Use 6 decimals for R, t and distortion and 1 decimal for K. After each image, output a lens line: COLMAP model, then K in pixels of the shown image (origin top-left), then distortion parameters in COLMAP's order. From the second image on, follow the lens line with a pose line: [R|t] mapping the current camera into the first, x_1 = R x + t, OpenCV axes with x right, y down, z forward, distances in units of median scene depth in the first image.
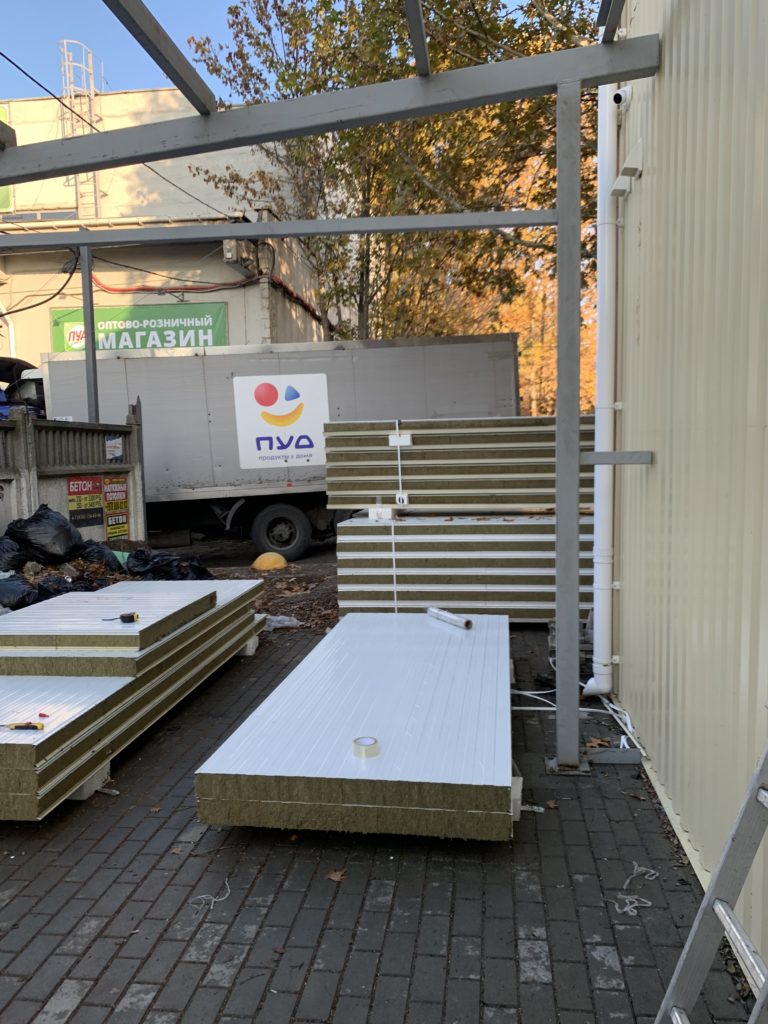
lens RADIAL K [[778.2, 0, 384.0], [0, 778.2, 512.0], [0, 0, 1]] dist [0.008418, -0.002333]
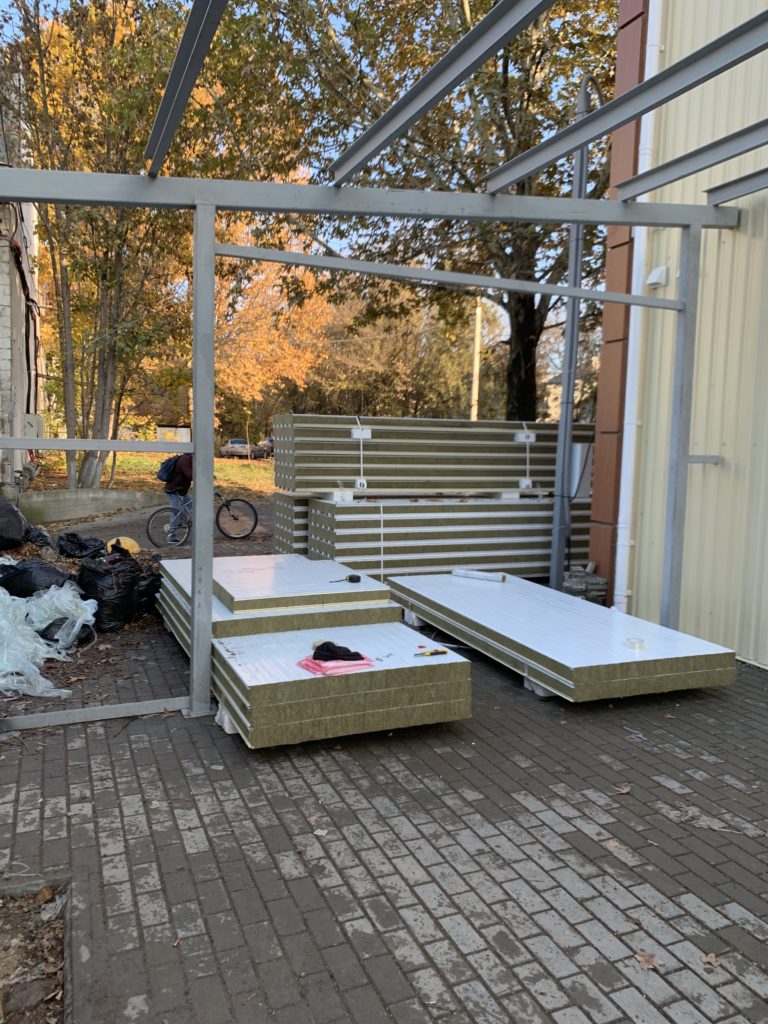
lens RADIAL K [[779.8, 0, 390.8], [0, 779.8, 500.6], [0, 0, 1]] dist [0.004826, -0.020201]
pose [[0.862341, 0.003452, 0.506317, -0.576708], [-0.002756, 0.999994, -0.002124, 0.011798], [-0.506321, 0.000437, 0.862345, -0.038809]]
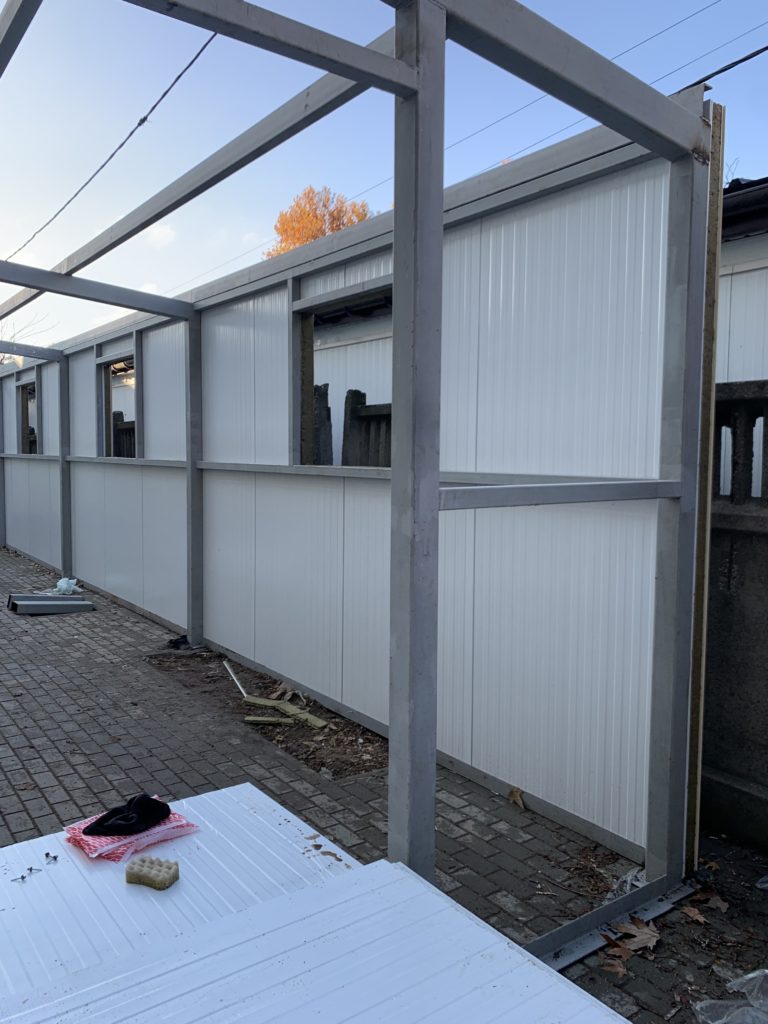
lens RADIAL K [[779.8, 0, 390.8], [0, 779.8, 500.6], [0, 0, 1]] dist [0.004826, -0.020201]
pose [[-0.713922, 0.059157, -0.697722, -0.147863], [-0.052136, 0.989168, 0.137214, -0.077599], [0.698282, 0.134337, -0.703105, 0.825397]]
